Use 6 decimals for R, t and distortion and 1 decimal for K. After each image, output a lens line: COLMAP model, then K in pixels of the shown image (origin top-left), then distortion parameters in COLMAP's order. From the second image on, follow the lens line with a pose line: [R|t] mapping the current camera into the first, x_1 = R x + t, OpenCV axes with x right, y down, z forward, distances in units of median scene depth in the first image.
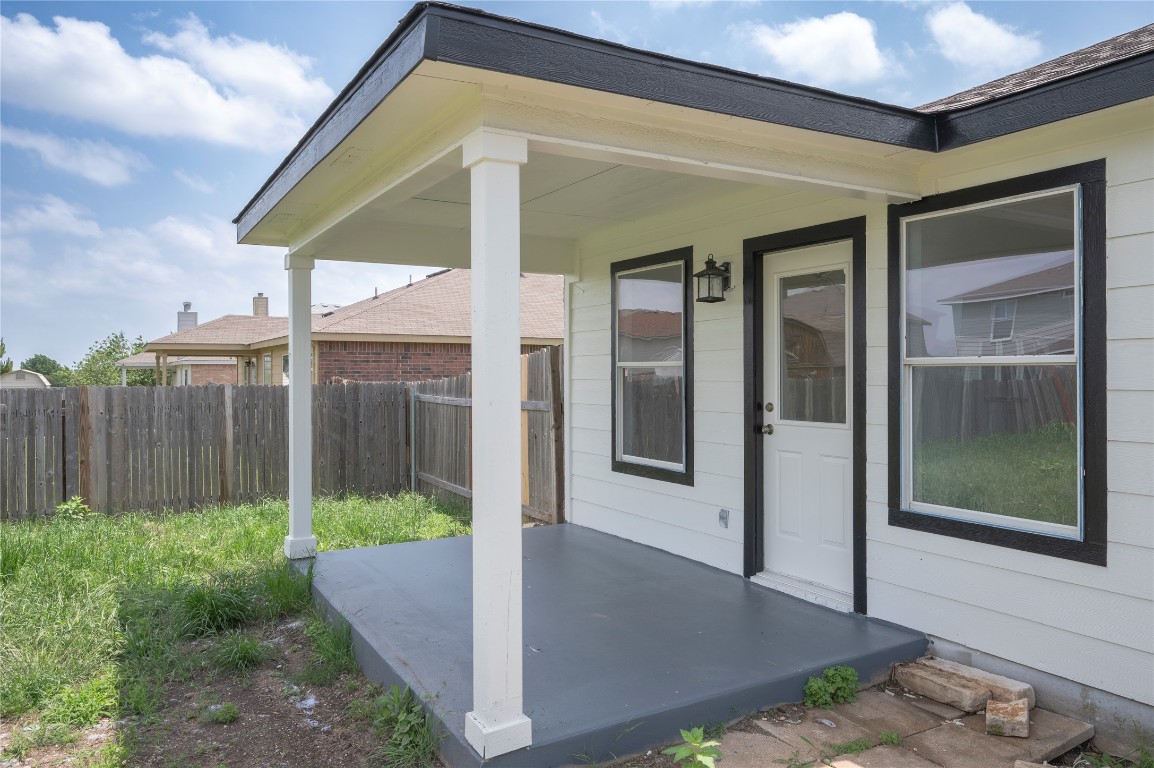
lens RADIAL K [[816.9, 0, 578.6], [0, 816.9, 373.6], [0, 0, 1]] dist [-0.003148, -0.000401]
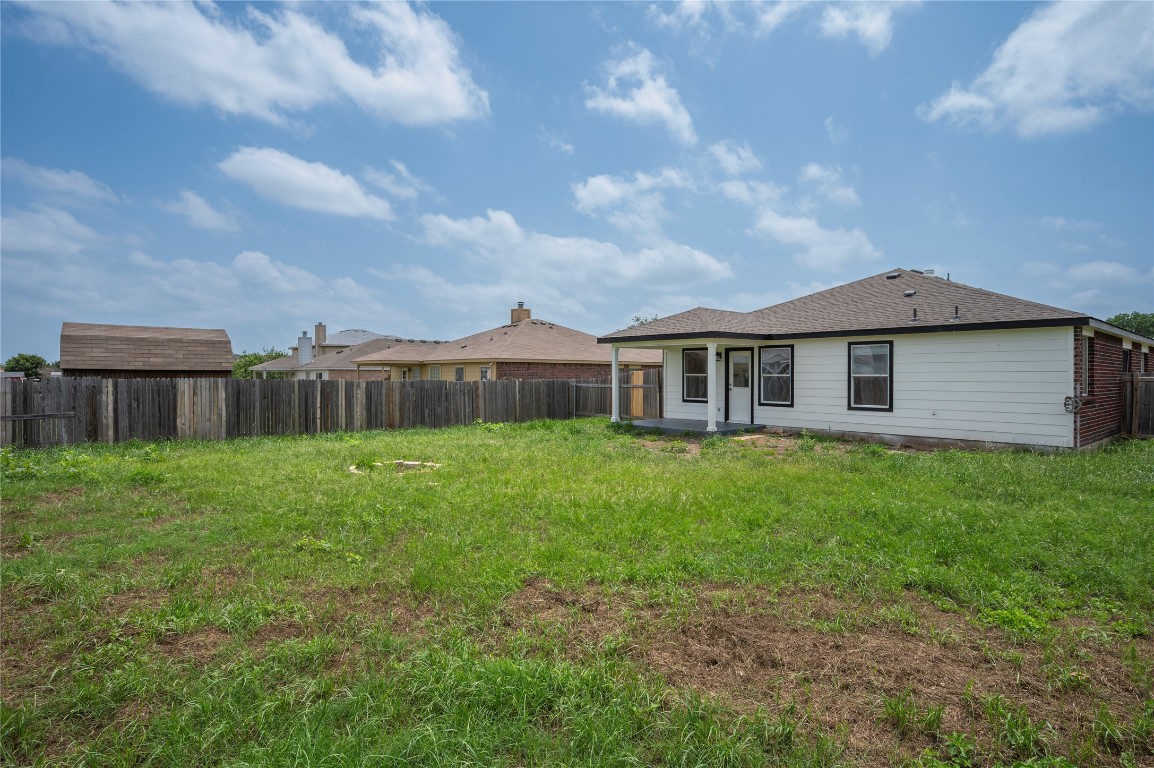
lens RADIAL K [[634.6, 0, 578.3], [0, 634.6, 380.0], [0, 0, 1]] dist [-0.005853, 0.001602]
pose [[0.978470, 0.002196, 0.206377, -1.329365], [-0.003901, 0.999962, 0.007855, -0.009424], [-0.206352, -0.008491, 0.978441, -2.296618]]
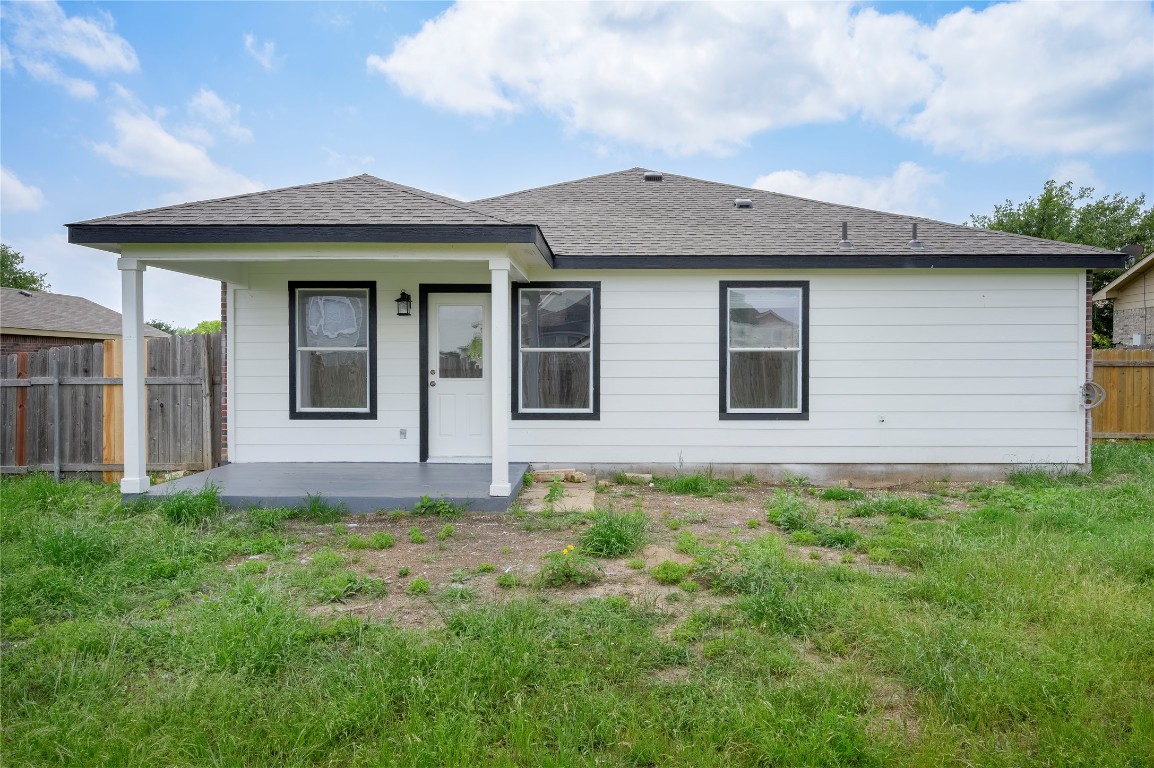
lens RADIAL K [[820.9, 0, 576.0], [0, 820.9, 377.9], [0, 0, 1]] dist [-0.015080, -0.002770]
pose [[0.494330, -0.005633, 0.869256, -1.269748], [0.000300, 0.999980, 0.006310, 0.041901], [-0.869274, -0.002858, 0.494322, -0.251470]]
